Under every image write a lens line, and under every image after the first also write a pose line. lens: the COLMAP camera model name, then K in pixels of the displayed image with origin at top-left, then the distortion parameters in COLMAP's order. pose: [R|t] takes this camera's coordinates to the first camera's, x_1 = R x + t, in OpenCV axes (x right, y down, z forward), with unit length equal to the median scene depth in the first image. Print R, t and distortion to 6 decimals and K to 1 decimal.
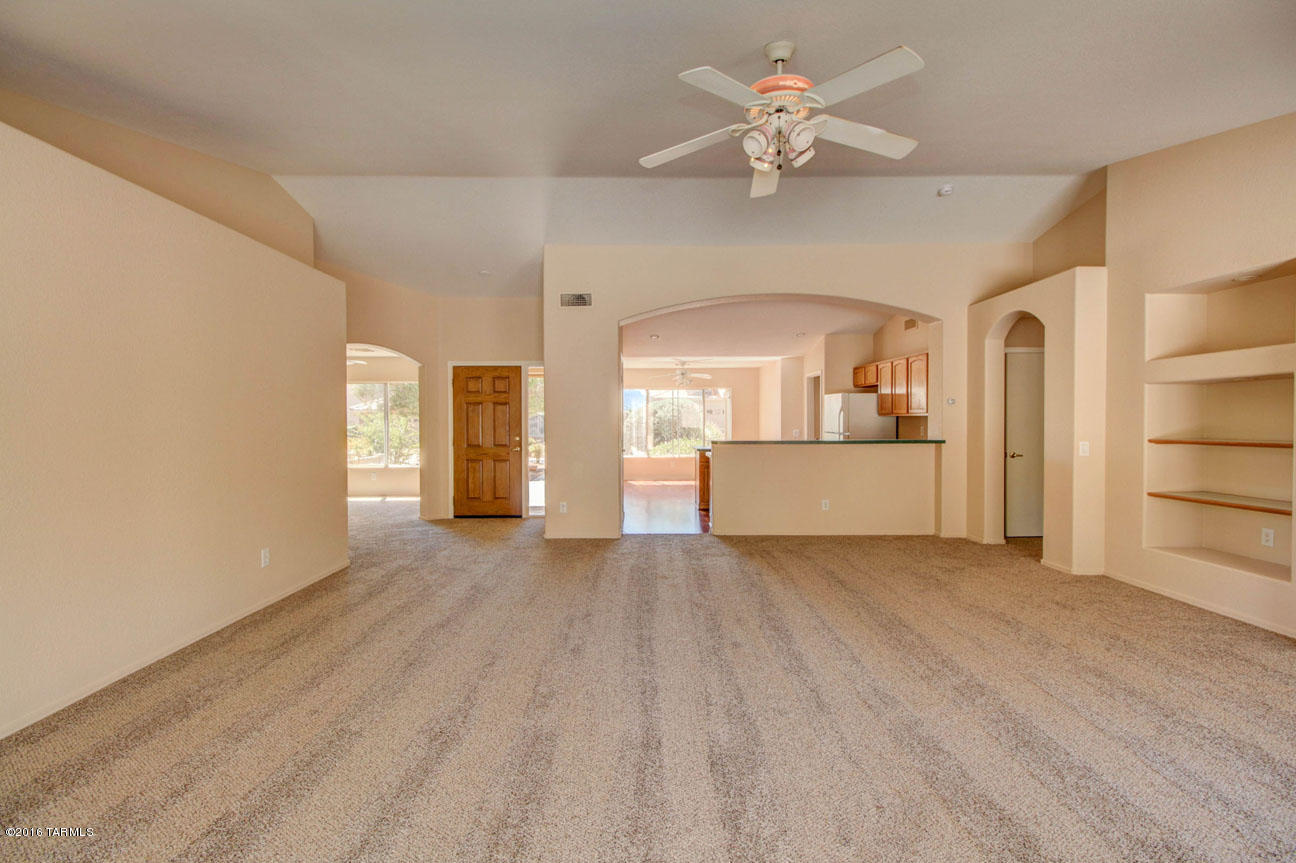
lens RADIAL K [[592.4, 0, 646.1], [0, 592.4, 427.0], [0, 0, 1]] dist [0.024966, -0.013093]
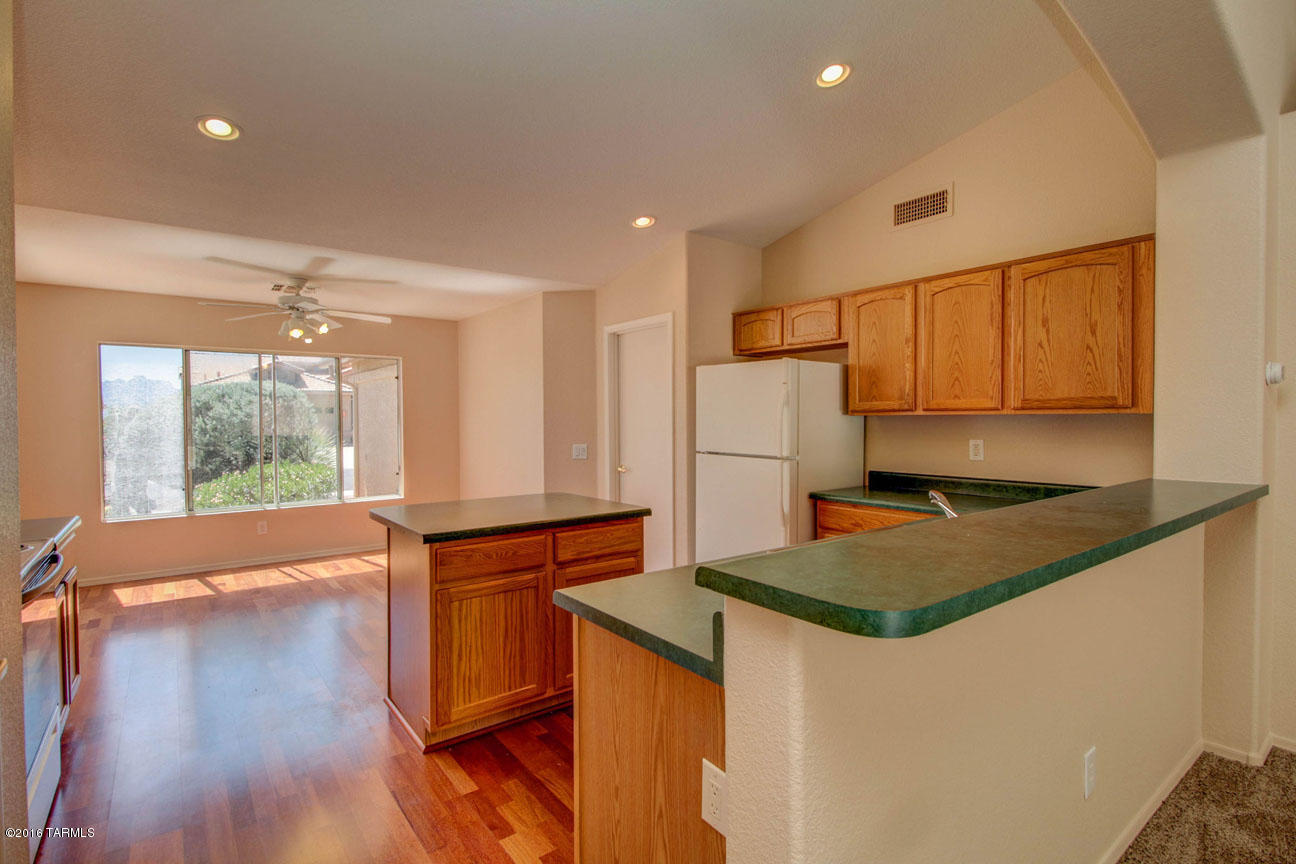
lens RADIAL K [[629.2, 0, 648.0], [0, 629.2, 432.0], [0, 0, 1]] dist [0.001699, -0.000090]
pose [[0.801800, -0.012787, 0.597456, -0.004683], [0.009746, 0.999918, 0.008320, -0.013864], [-0.597513, -0.000848, 0.801859, 0.863500]]
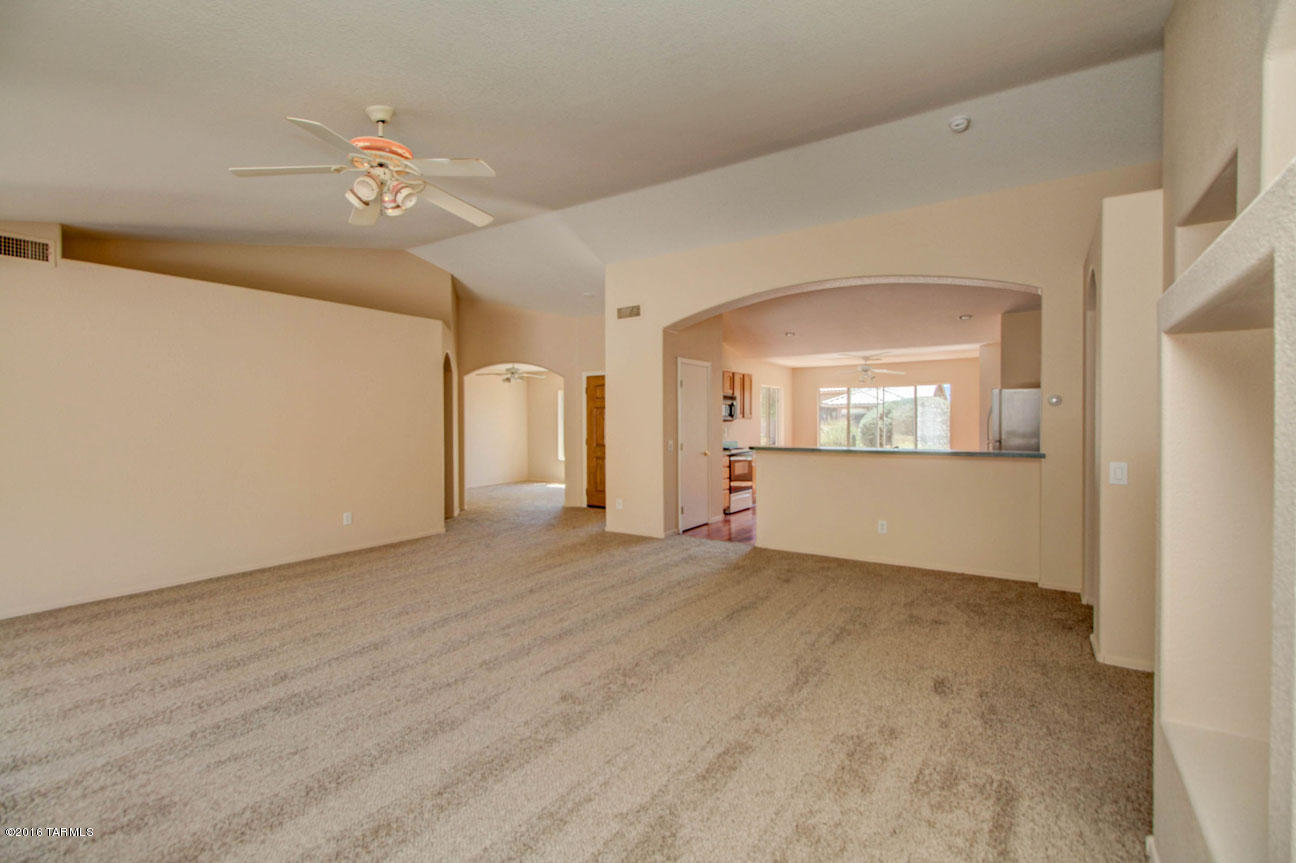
lens RADIAL K [[592.4, 0, 646.1], [0, 592.4, 427.0], [0, 0, 1]] dist [0.024966, -0.013093]
pose [[0.830170, 0.007363, -0.557461, 0.473691], [-0.005390, 0.999972, 0.005181, -0.011194], [0.557484, -0.001296, 0.830187, 0.116697]]
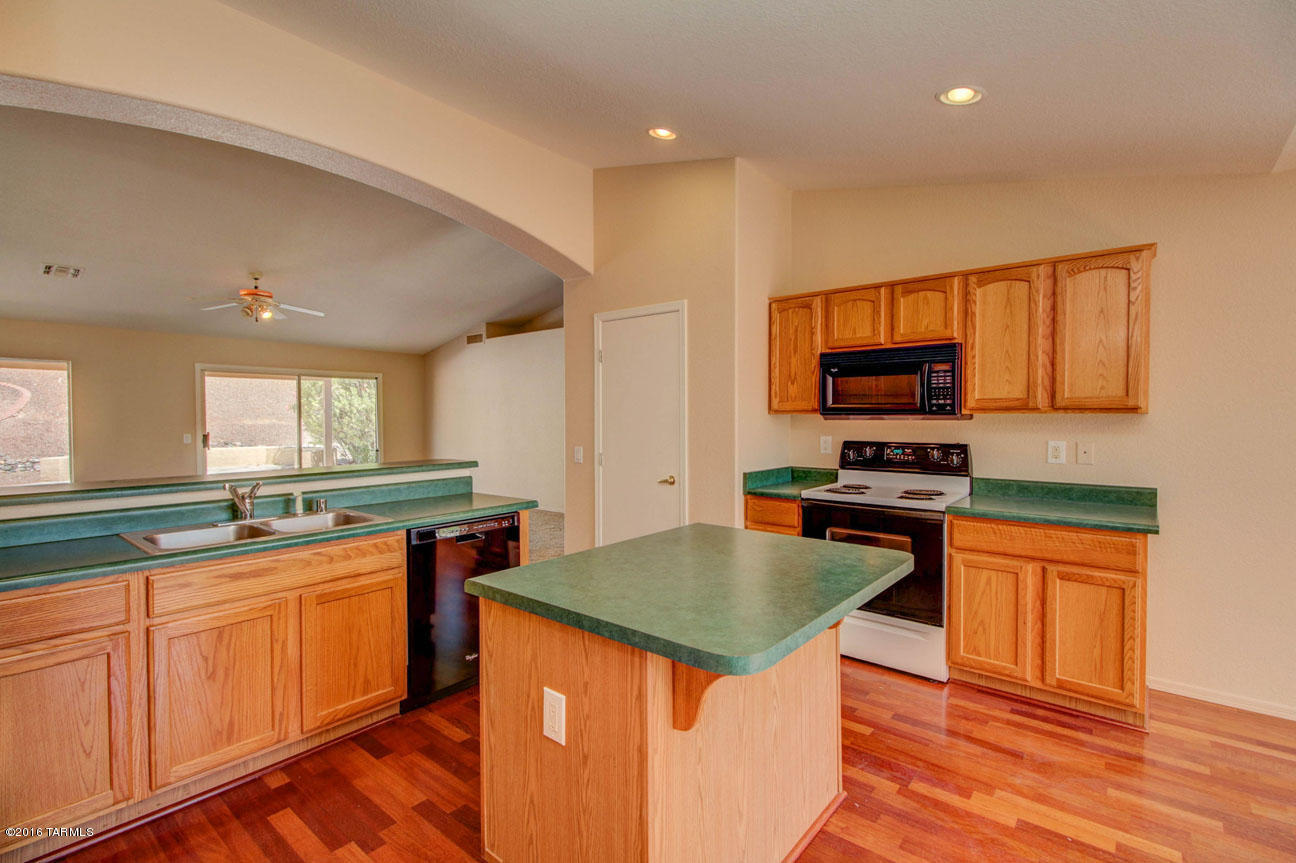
lens RADIAL K [[592.4, 0, 646.1], [0, 592.4, 427.0], [0, 0, 1]] dist [0.024966, -0.013093]
pose [[-0.650448, 0.019126, -0.759310, 0.395277], [-0.004336, 0.999573, 0.028891, -0.024016], [0.759539, 0.022084, -0.650087, 1.428162]]
